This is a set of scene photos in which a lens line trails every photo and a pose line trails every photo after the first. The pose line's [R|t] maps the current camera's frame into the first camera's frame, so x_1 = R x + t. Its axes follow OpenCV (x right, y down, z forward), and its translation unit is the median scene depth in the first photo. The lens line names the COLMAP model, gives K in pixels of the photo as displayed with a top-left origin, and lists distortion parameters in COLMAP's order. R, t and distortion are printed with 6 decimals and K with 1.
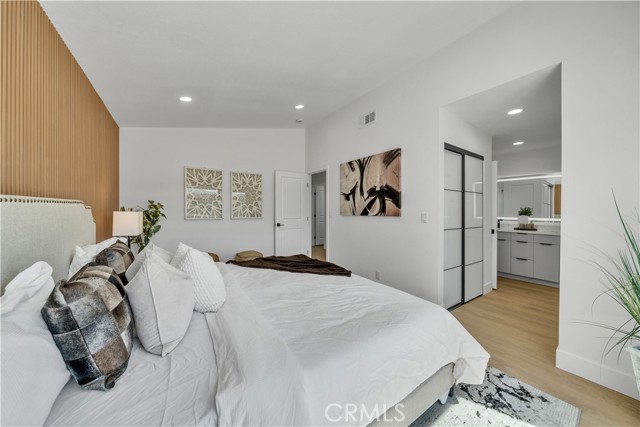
lens RADIAL K [[218.9, 0, 320.0], [0, 218.9, 213.5], [0, 0, 1]] dist [0.000247, -0.000013]
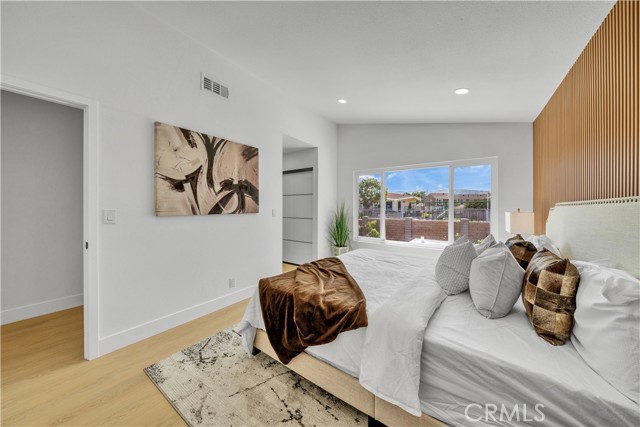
lens RADIAL K [[218.9, 0, 320.0], [0, 218.9, 213.5], [0, 0, 1]] dist [0.000247, -0.000013]
pose [[-0.337082, -0.032865, 0.940902, -0.654266], [0.010140, 0.999206, 0.038534, -0.018686], [-0.941421, 0.022530, -0.336481, 0.951449]]
